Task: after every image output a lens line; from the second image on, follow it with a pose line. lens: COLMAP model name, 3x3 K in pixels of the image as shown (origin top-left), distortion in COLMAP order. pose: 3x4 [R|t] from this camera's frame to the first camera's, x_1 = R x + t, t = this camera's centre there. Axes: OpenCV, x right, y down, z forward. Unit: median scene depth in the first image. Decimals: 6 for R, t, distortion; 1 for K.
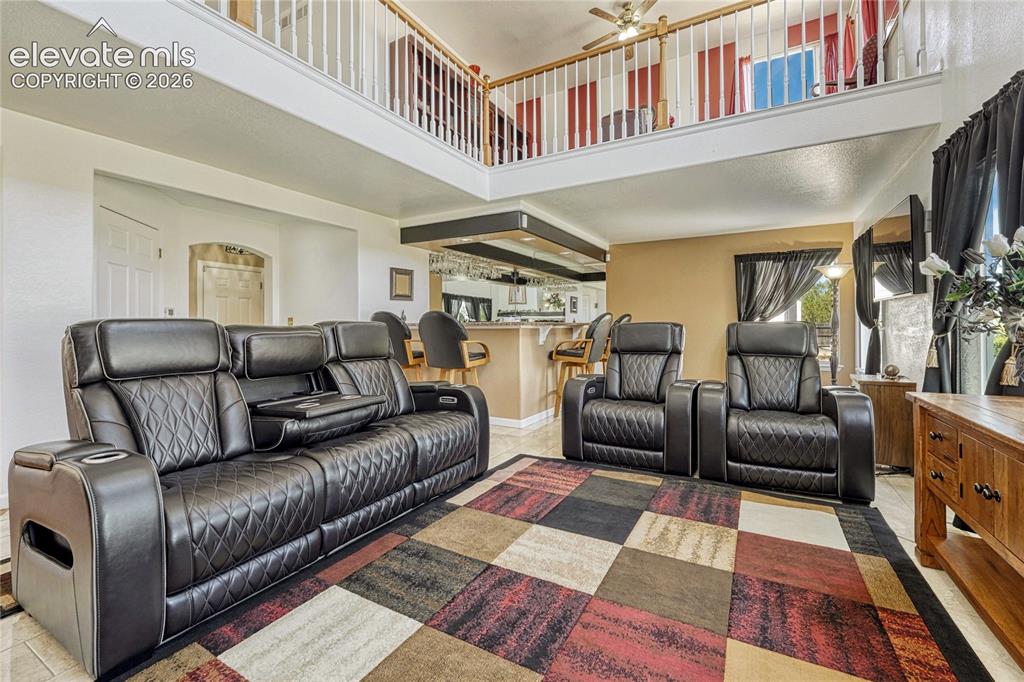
lens RADIAL K [[438.9, 0, 508.6], [0, 438.9, 332.7], [0, 0, 1]] dist [-0.006953, 0.000202]
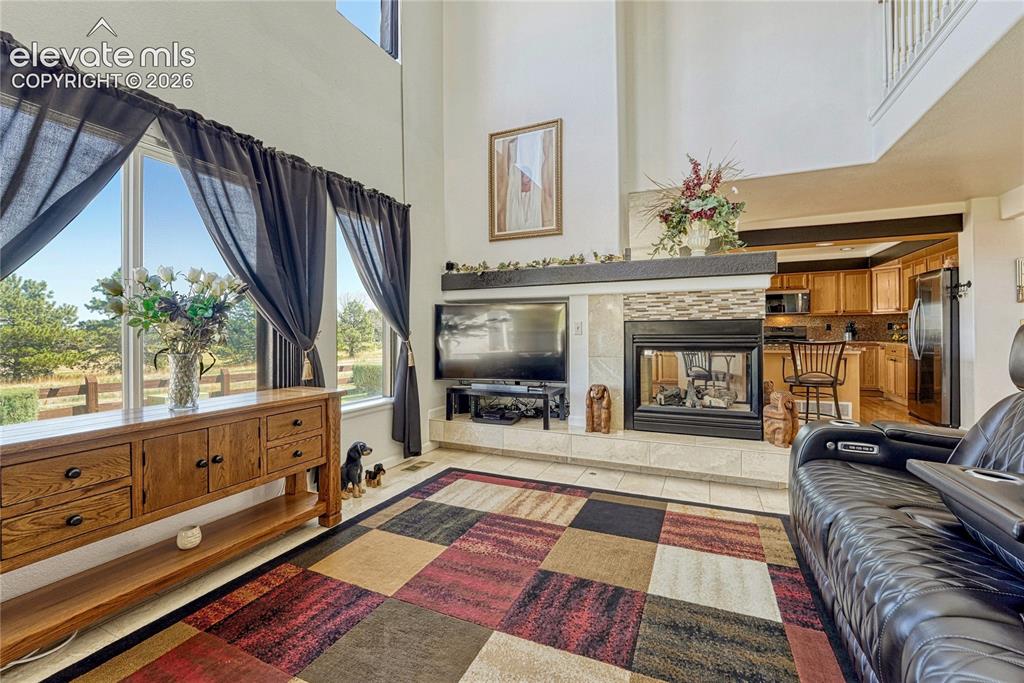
lens RADIAL K [[438.9, 0, 508.6], [0, 438.9, 333.2], [0, 0, 1]] dist [-0.006953, 0.000202]
pose [[-0.995356, 0.011669, -0.095549, 0.248494], [0.010890, 0.999903, 0.008663, -0.025686], [0.095641, 0.007582, -0.995387, 1.942049]]
